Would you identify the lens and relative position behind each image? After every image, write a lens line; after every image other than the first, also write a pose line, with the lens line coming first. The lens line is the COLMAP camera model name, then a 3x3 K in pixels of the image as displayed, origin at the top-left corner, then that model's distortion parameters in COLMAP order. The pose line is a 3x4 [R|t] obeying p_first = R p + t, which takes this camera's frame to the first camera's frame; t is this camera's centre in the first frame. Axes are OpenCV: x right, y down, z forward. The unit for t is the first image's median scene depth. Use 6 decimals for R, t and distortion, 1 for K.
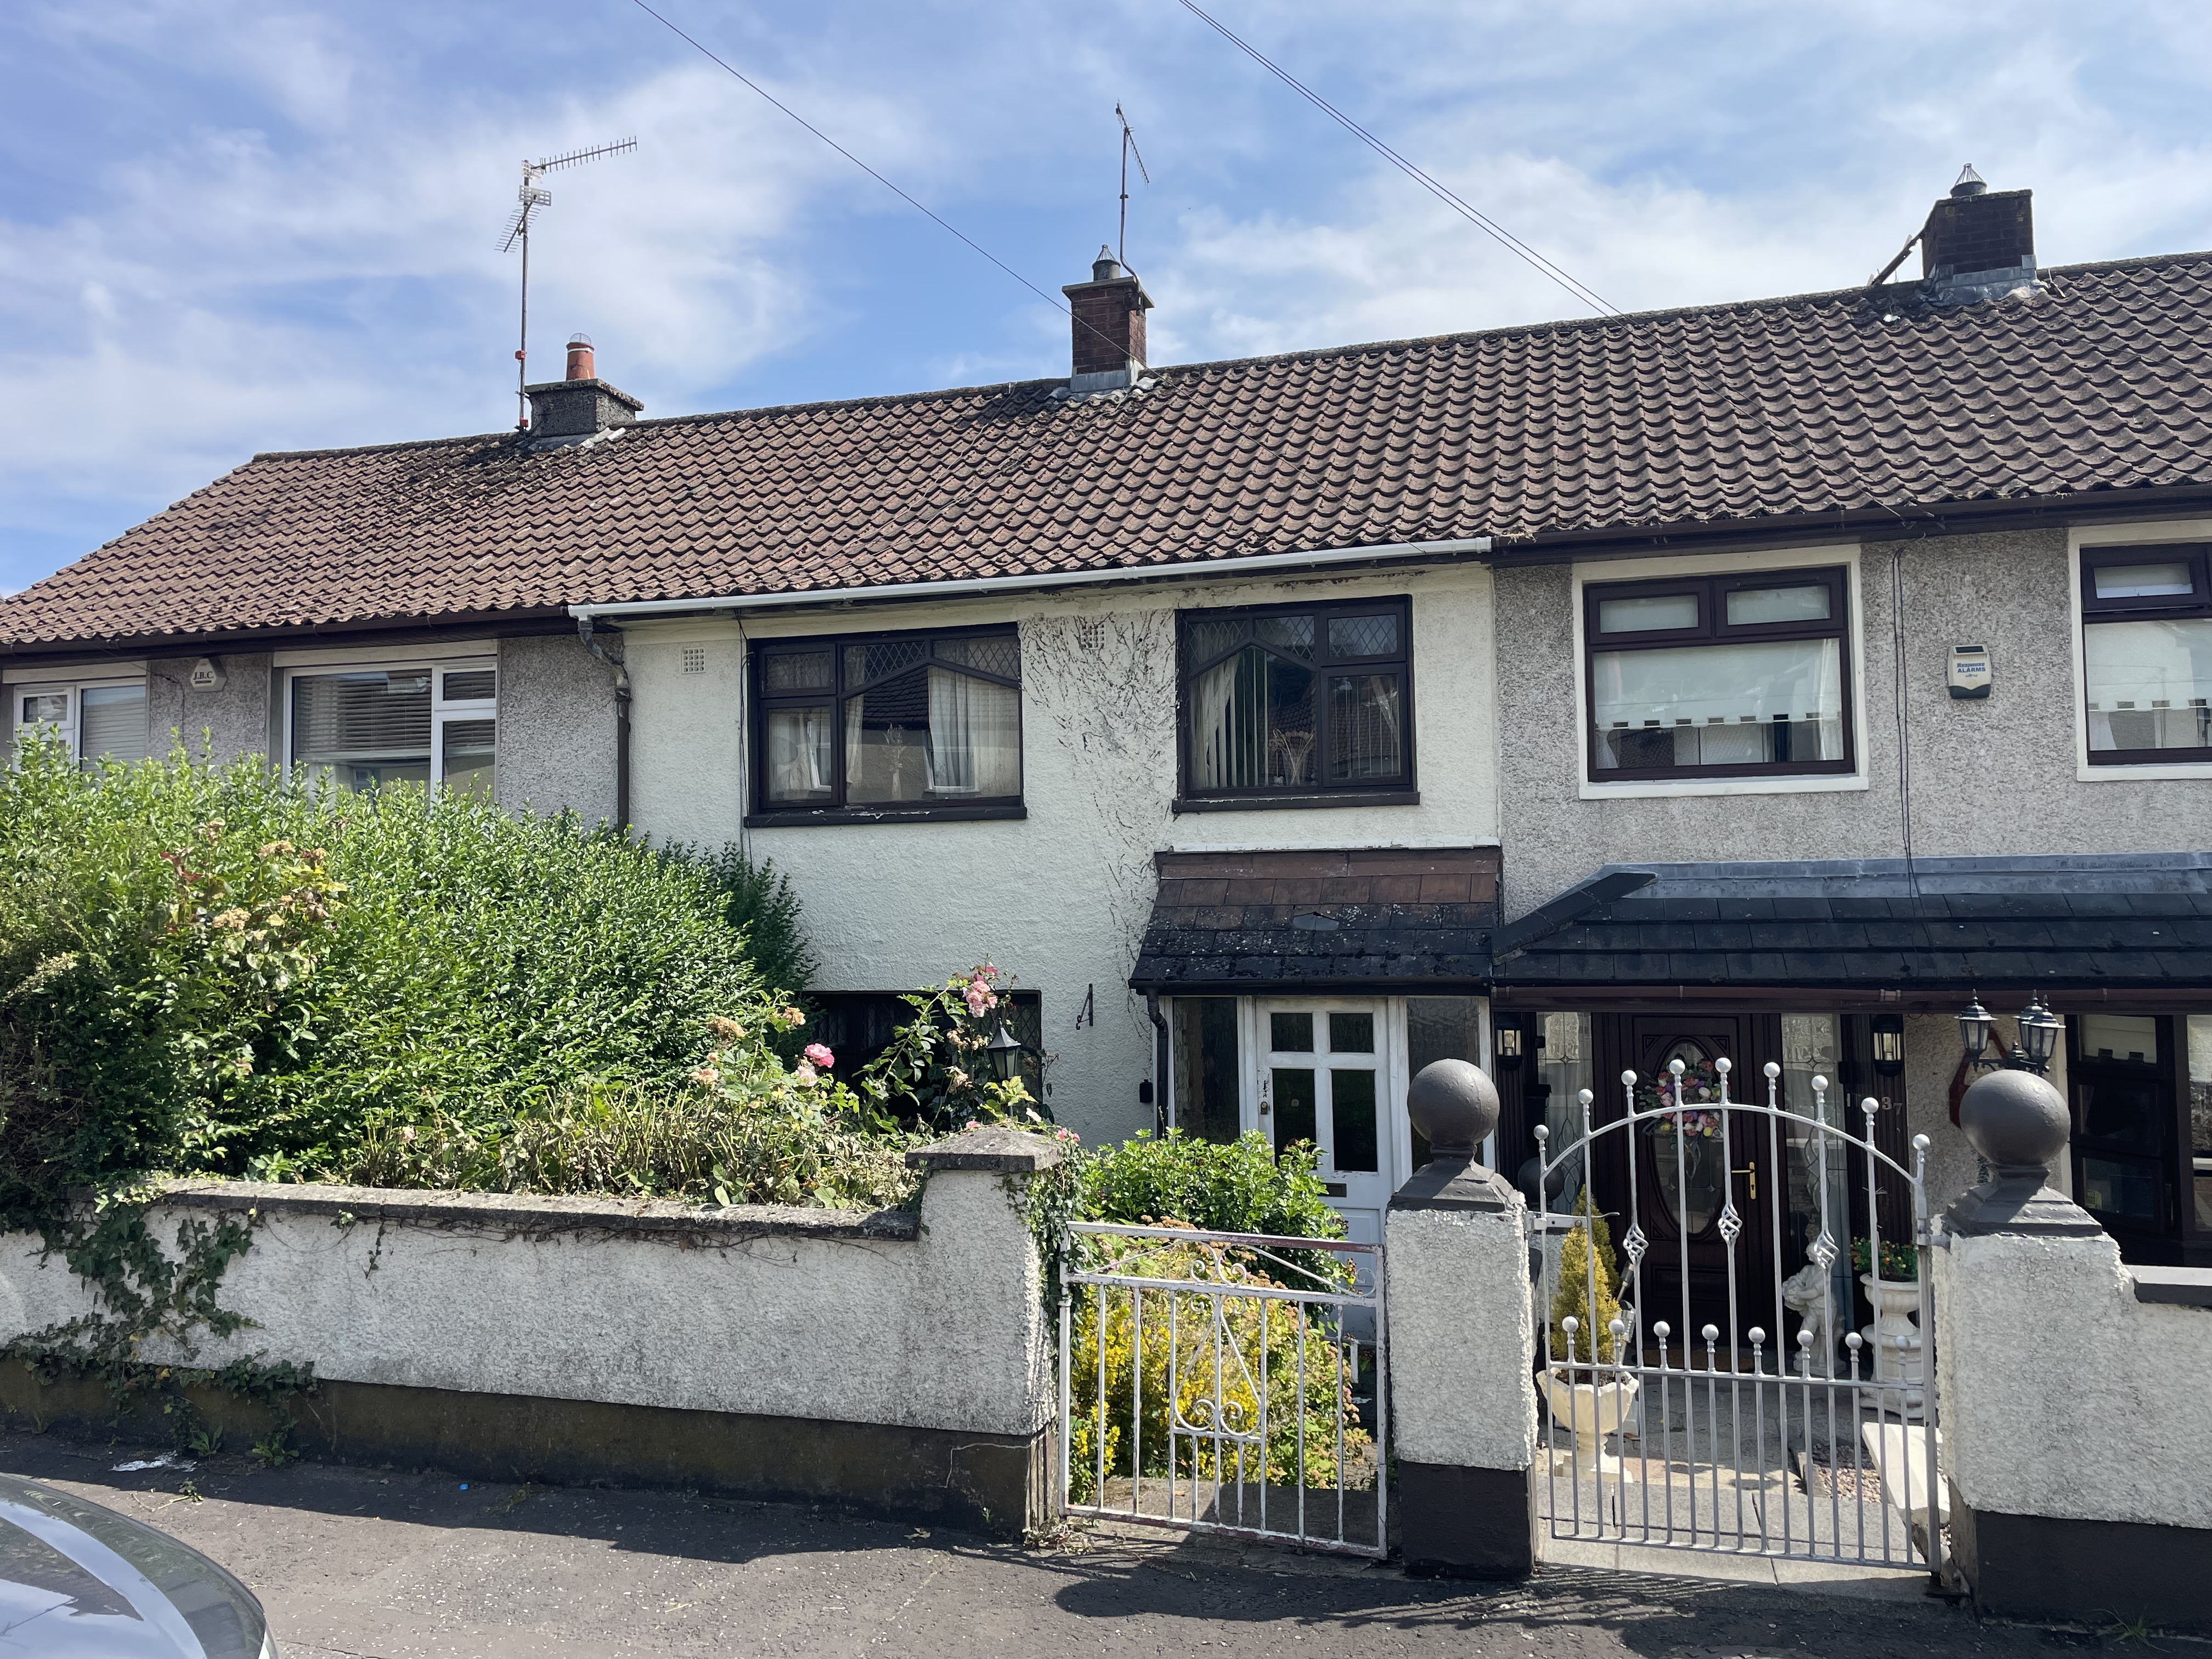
lens RADIAL K [[1684.9, 0, 1106.0], [0, 1684.9, 829.5], [0, 0, 1]] dist [0.001142, -0.000437]
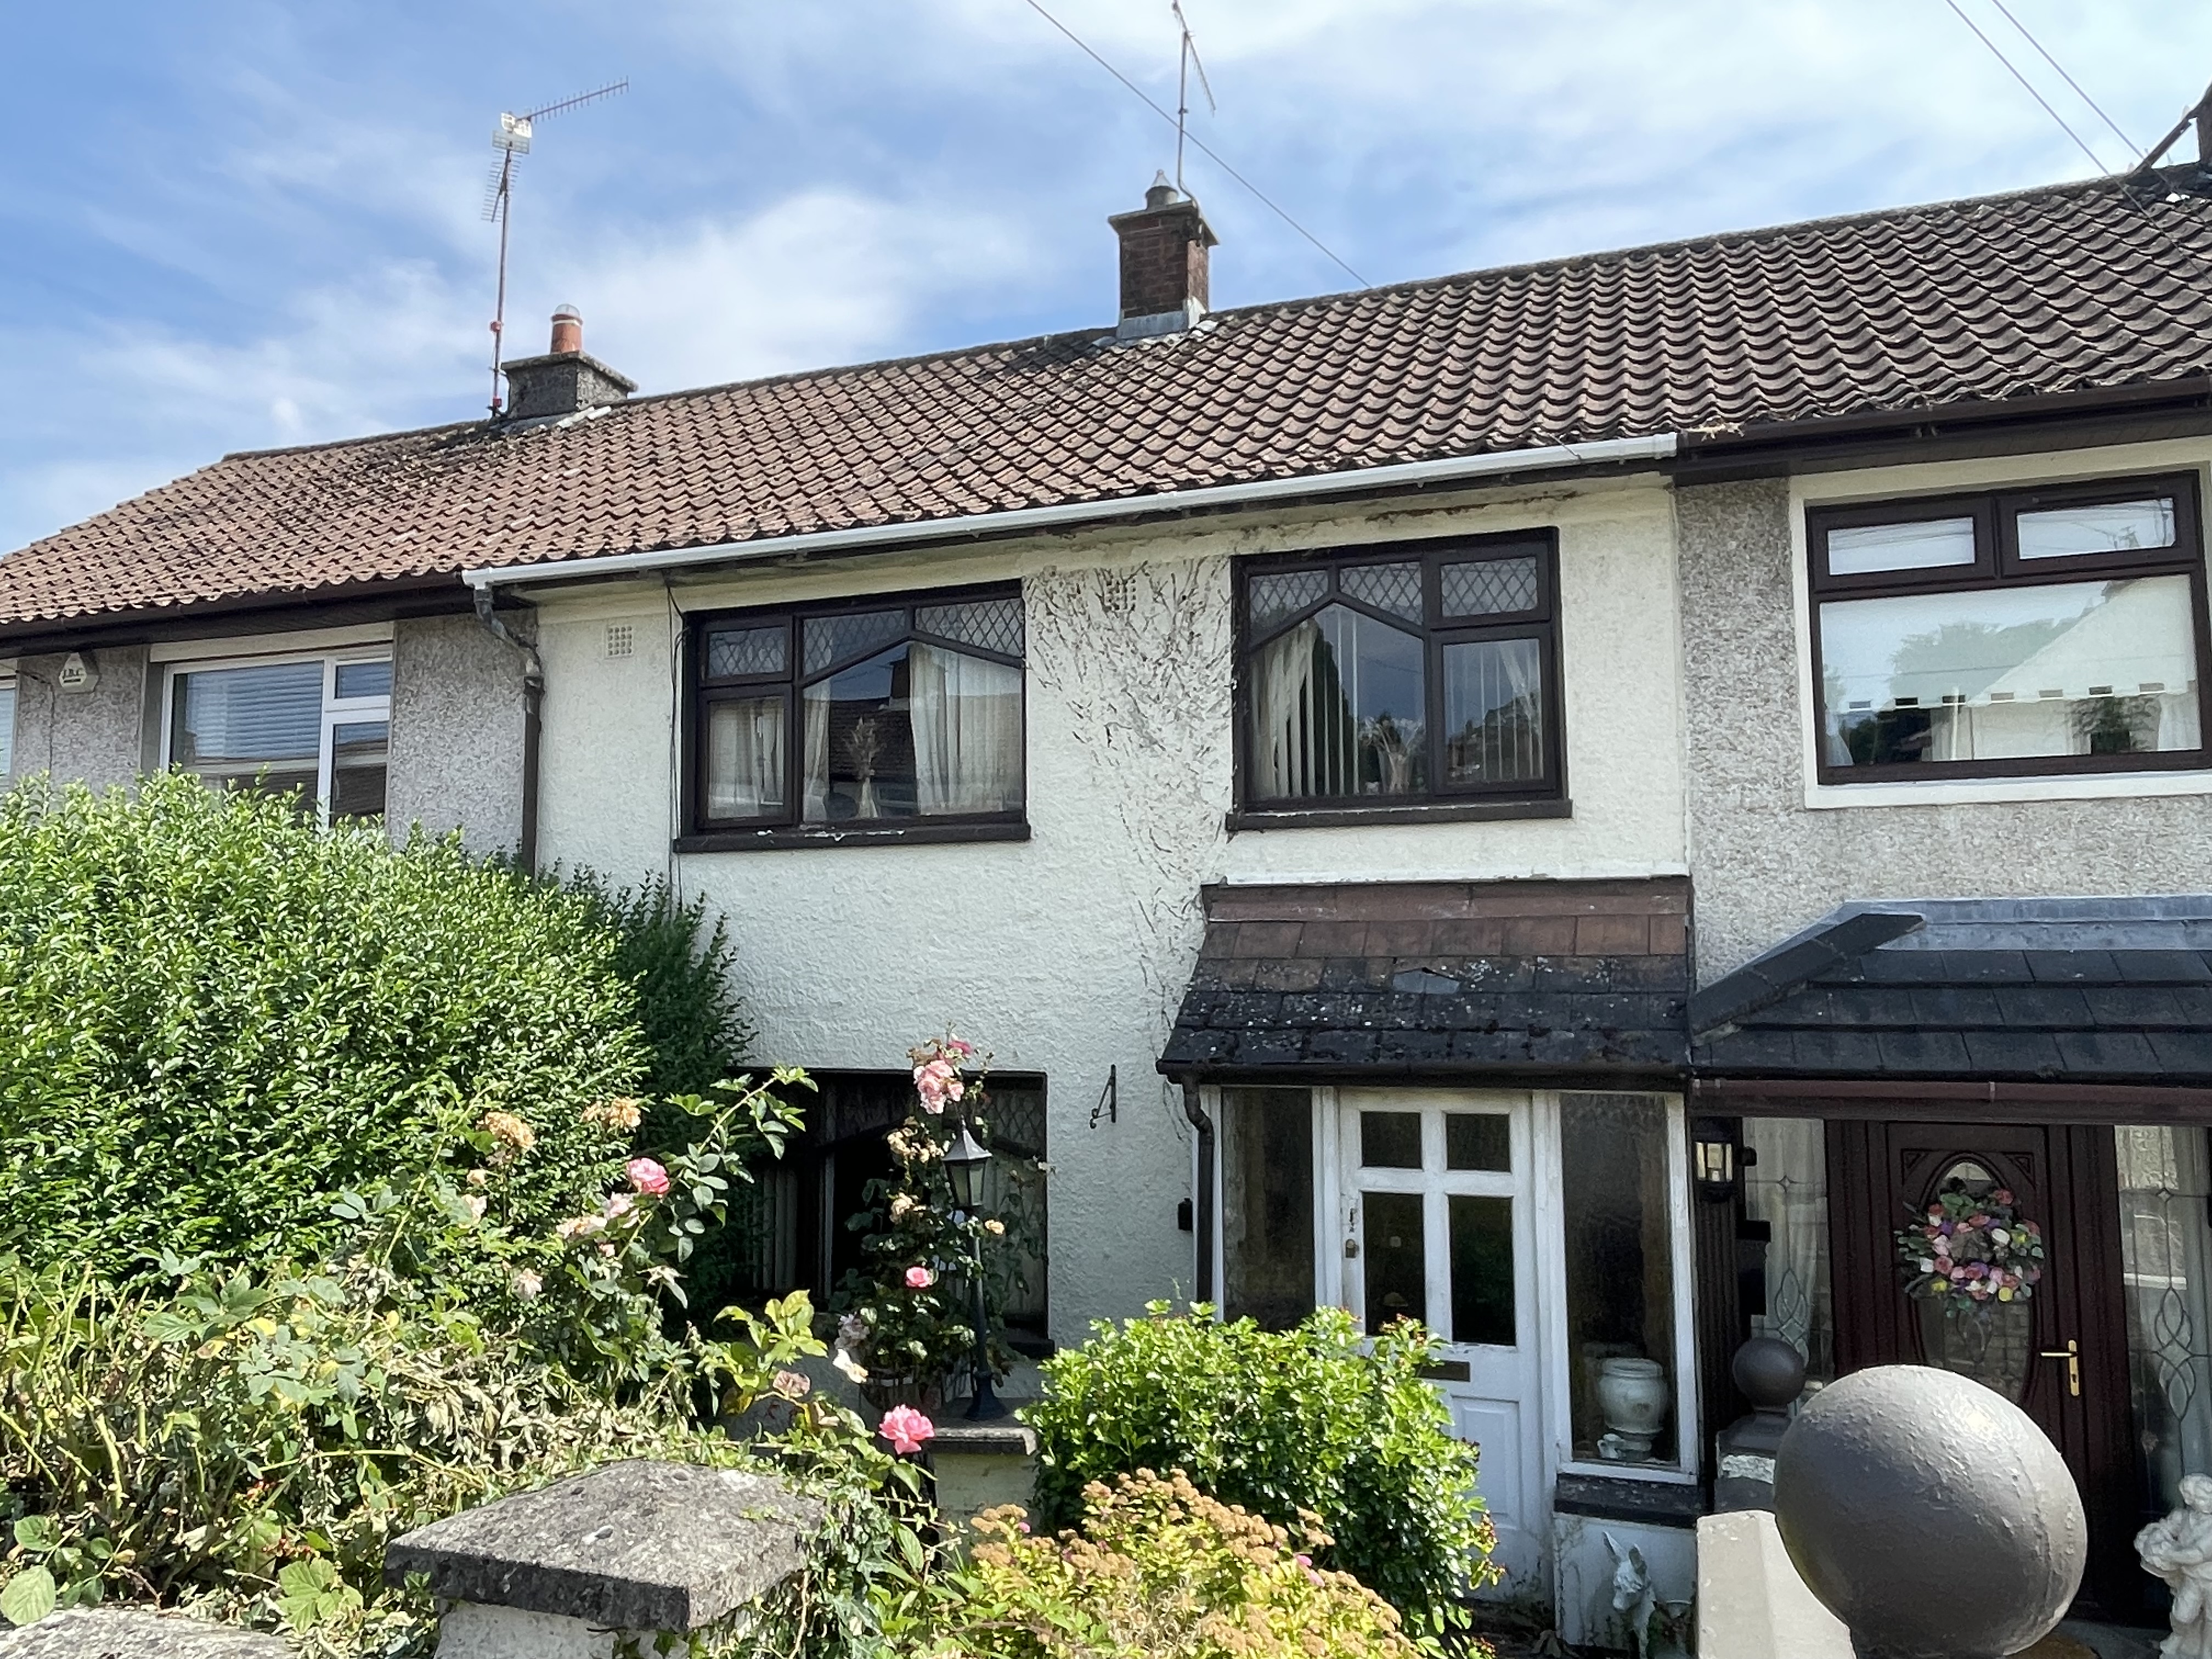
lens RADIAL K [[1589.1, 0, 1106.0], [0, 1589.1, 829.5], [0, 0, 1]] dist [-0.057167, 0.052539]
pose [[0.998021, 0.004989, -0.062681, 0.031071], [-0.007960, 0.998852, -0.047238, 0.022610], [0.062373, 0.047644, 0.996915, 0.314711]]
